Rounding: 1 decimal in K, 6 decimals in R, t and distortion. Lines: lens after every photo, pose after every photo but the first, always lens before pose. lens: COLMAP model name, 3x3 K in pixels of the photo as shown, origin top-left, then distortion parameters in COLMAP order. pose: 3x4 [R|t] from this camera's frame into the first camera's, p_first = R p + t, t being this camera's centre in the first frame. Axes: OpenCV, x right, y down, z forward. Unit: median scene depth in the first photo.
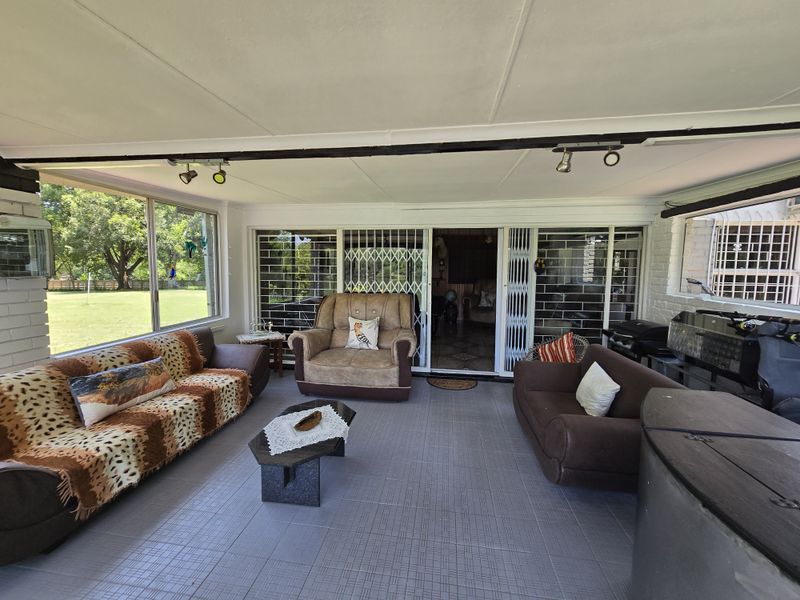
lens RADIAL K [[324.0, 0, 399.9], [0, 324.0, 295.6], [0, 0, 1]] dist [0.011496, -0.000062]
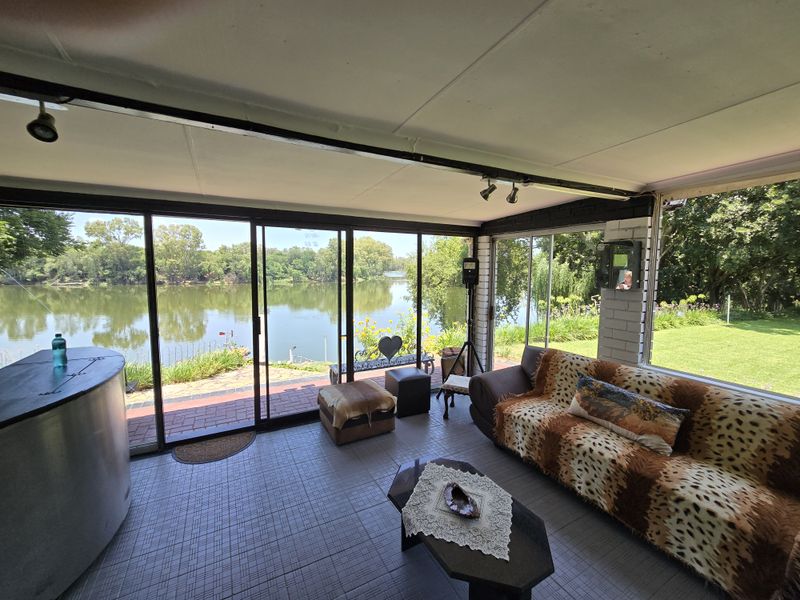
lens RADIAL K [[324.0, 0, 396.1], [0, 324.0, 295.5], [0, 0, 1]] dist [0.011496, -0.000062]
pose [[-0.801601, 0.036130, -0.596766, 0.224563], [-0.068348, 0.986090, 0.151508, -0.142963], [0.593939, 0.162237, -0.787982, 1.282059]]
